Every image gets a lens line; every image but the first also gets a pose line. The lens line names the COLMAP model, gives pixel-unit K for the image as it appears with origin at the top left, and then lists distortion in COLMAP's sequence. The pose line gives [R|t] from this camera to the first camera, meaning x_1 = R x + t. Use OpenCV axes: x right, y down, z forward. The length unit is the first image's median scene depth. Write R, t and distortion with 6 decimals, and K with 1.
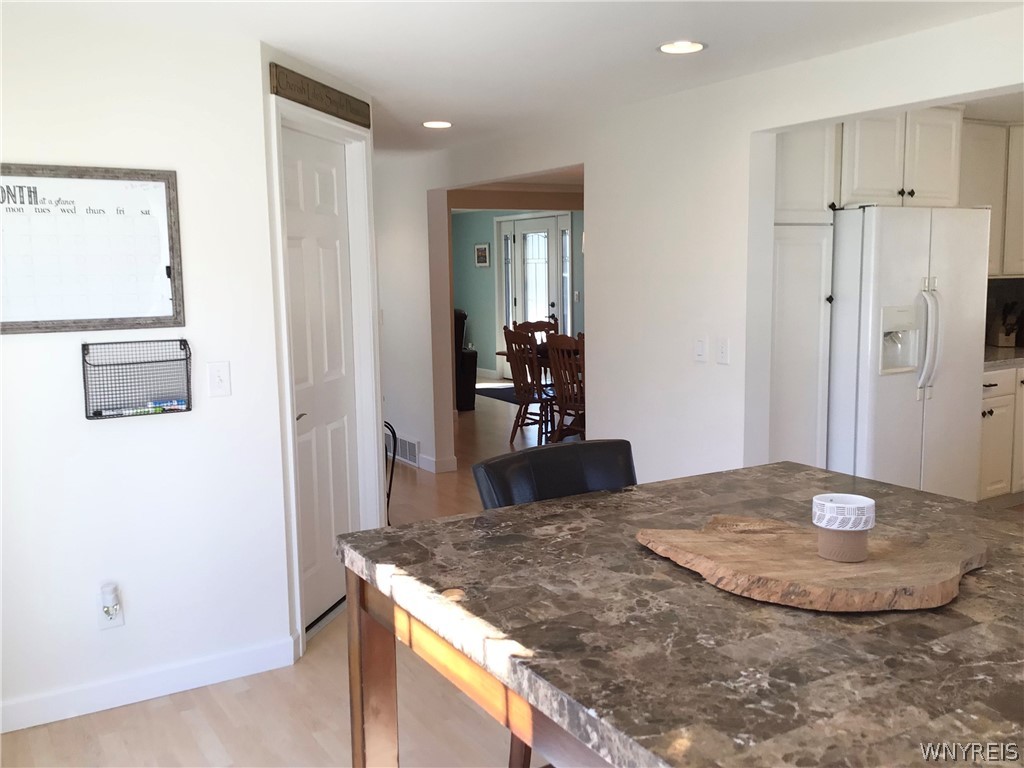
lens RADIAL K [[917.5, 0, 512.0], [0, 917.5, 384.0], [0, 0, 1]] dist [0.113821, -0.216915]
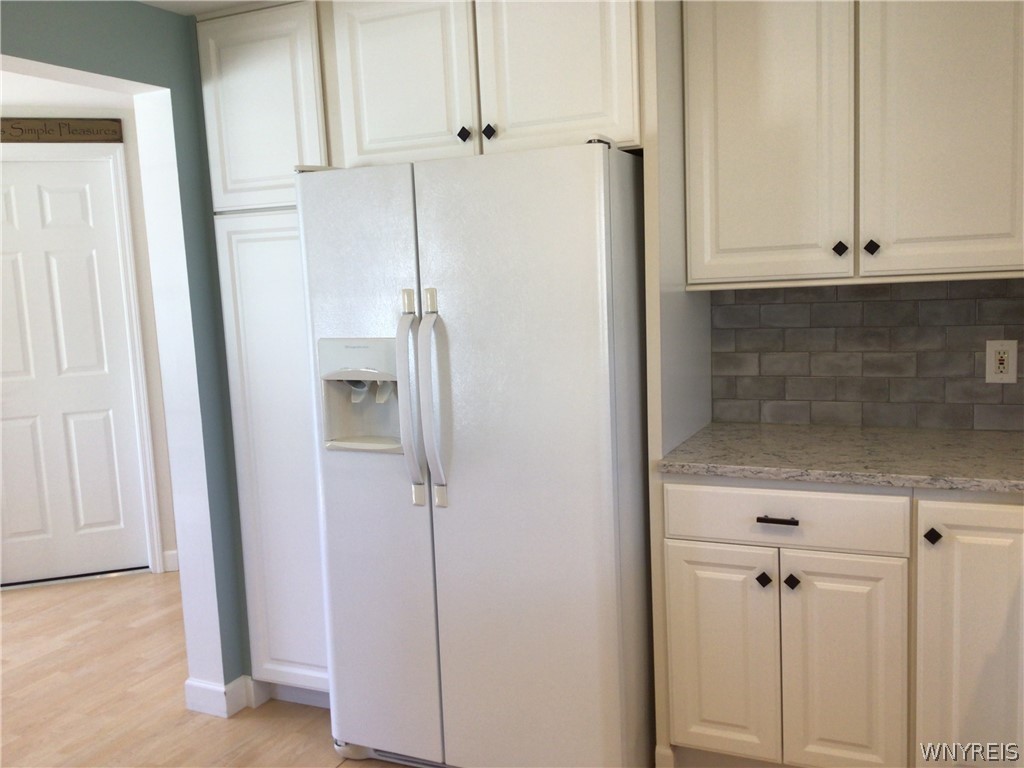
lens RADIAL K [[917.5, 0, 512.0], [0, 917.5, 384.0], [0, 0, 1]] dist [0.113821, -0.216915]
pose [[0.549785, 0.095135, -0.829871, 0.911267], [-0.073369, 0.995153, 0.065477, -0.095084], [0.832078, 0.024888, 0.554100, 0.722112]]
